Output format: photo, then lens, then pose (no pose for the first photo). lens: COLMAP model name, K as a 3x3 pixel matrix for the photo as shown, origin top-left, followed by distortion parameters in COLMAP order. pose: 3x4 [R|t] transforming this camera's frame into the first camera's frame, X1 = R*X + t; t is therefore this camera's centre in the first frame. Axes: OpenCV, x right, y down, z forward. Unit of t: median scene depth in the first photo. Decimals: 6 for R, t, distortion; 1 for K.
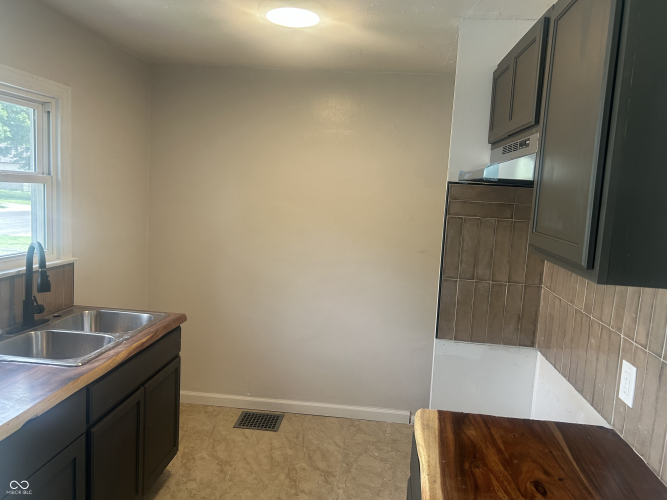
lens RADIAL K [[506.4, 0, 333.3], [0, 506.4, 252.8], [0, 0, 1]] dist [0.112379, -0.106556]
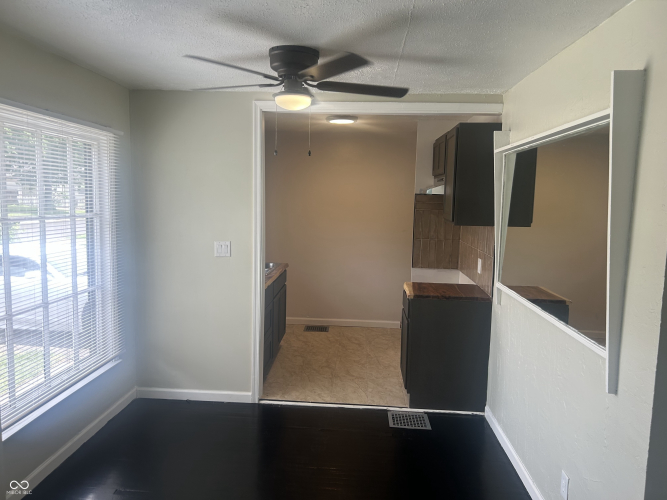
lens RADIAL K [[501.9, 0, 333.5], [0, 501.9, 250.0], [0, 0, 1]] dist [0.069448, -0.002197]
pose [[0.998665, -0.034673, 0.038281, -0.203694], [0.035162, 0.999307, -0.012174, 0.109175], [-0.037832, 0.013503, 0.999193, -1.078638]]
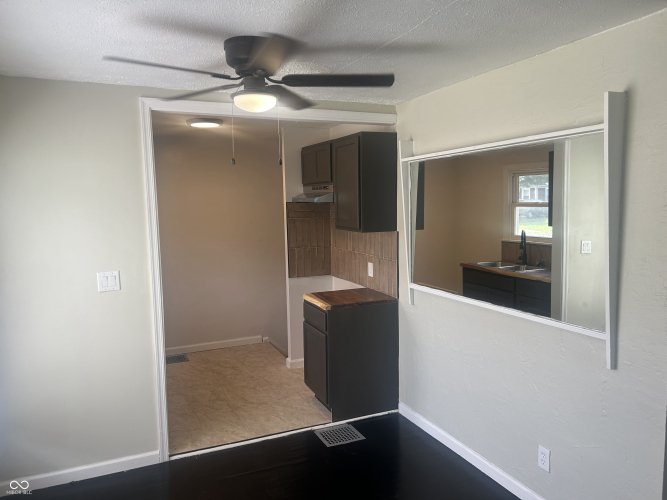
lens RADIAL K [[506.4, 0, 333.3], [0, 506.4, 252.8], [0, 0, 1]] dist [0.112379, -0.106556]
pose [[0.869287, -0.118951, 0.479781, -0.615111], [0.124536, 0.992007, 0.020306, 0.047425], [-0.478362, 0.042098, 0.877153, -0.886349]]
